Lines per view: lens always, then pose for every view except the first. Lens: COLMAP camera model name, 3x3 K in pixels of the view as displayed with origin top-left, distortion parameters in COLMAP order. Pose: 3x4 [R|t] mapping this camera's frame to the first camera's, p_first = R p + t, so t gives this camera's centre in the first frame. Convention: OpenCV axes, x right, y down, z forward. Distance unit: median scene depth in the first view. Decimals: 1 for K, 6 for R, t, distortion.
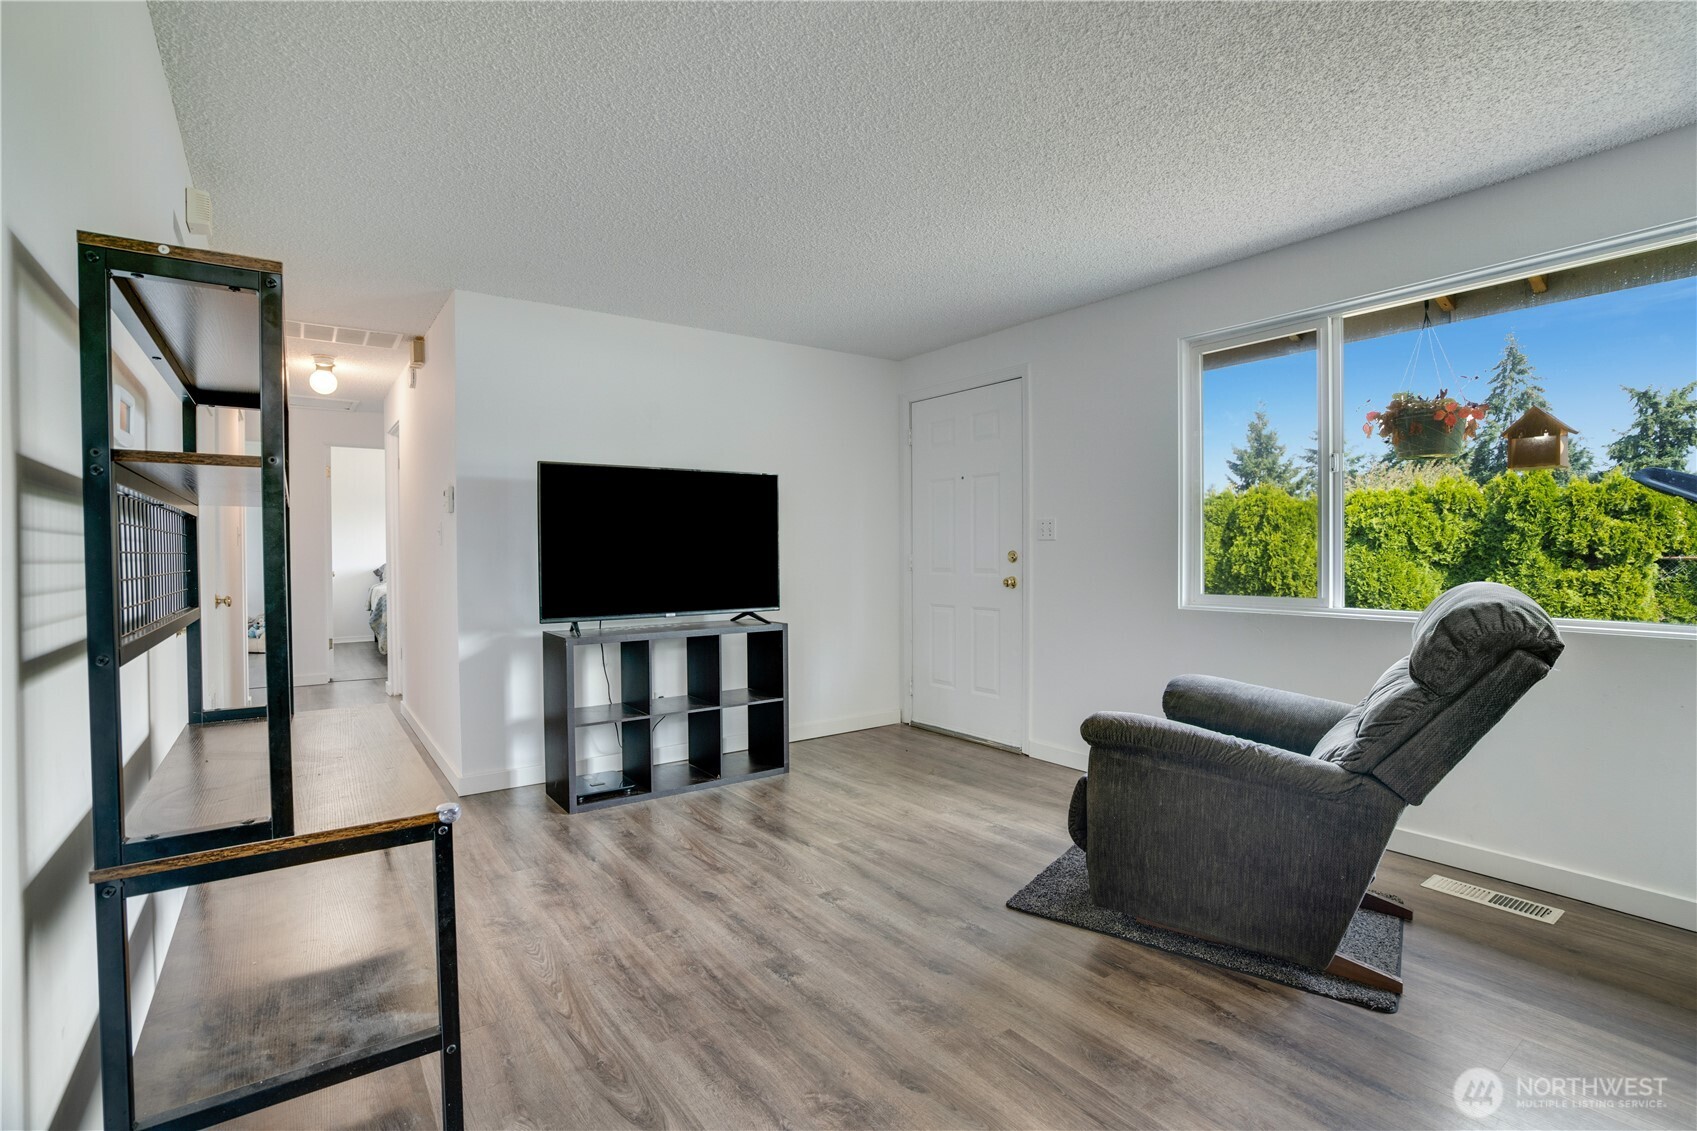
lens RADIAL K [[791.8, 0, 841.6], [0, 791.8, 567.2], [0, 0, 1]] dist [-0.049283, 0.017465]
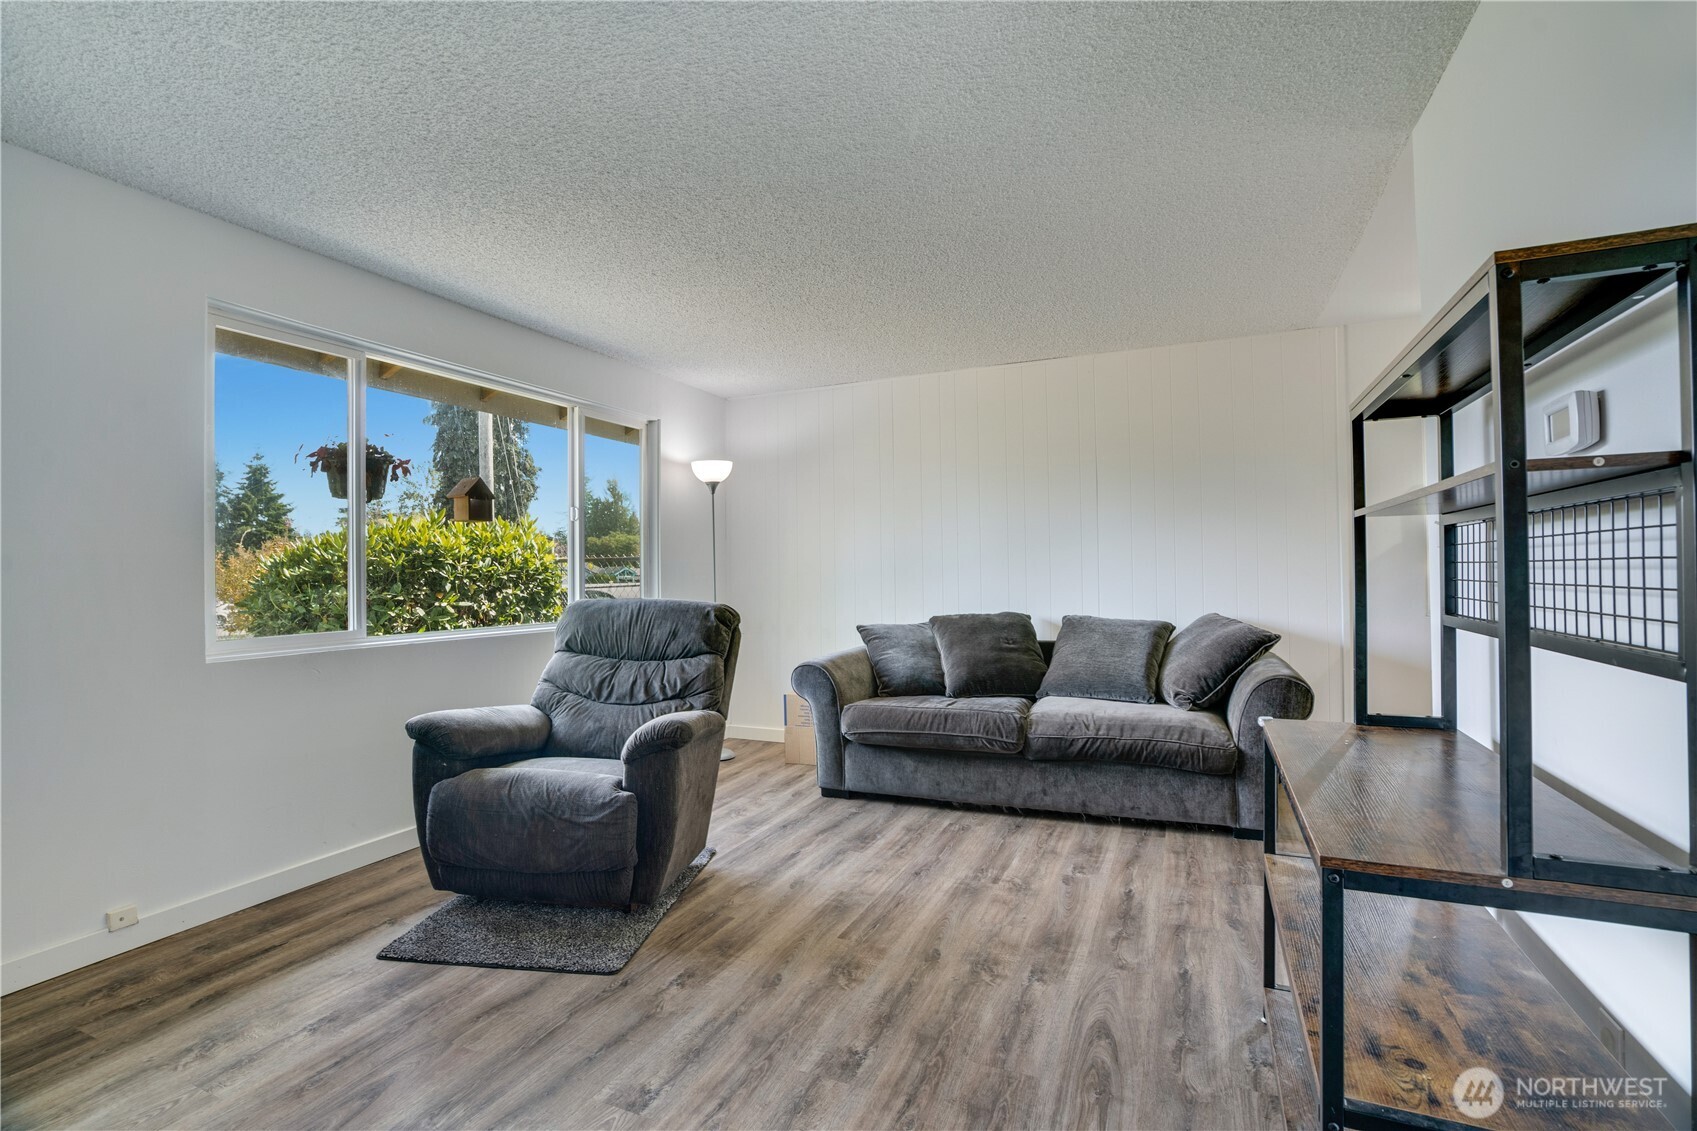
lens RADIAL K [[791.8, 0, 837.4], [0, 791.8, 564.8], [0, 0, 1]] dist [-0.049283, 0.017465]
pose [[-0.499870, 0.023698, 0.865776, -0.810853], [0.034781, 0.999368, -0.007273, -0.020494], [-0.865402, 0.026477, -0.500379, 1.416896]]
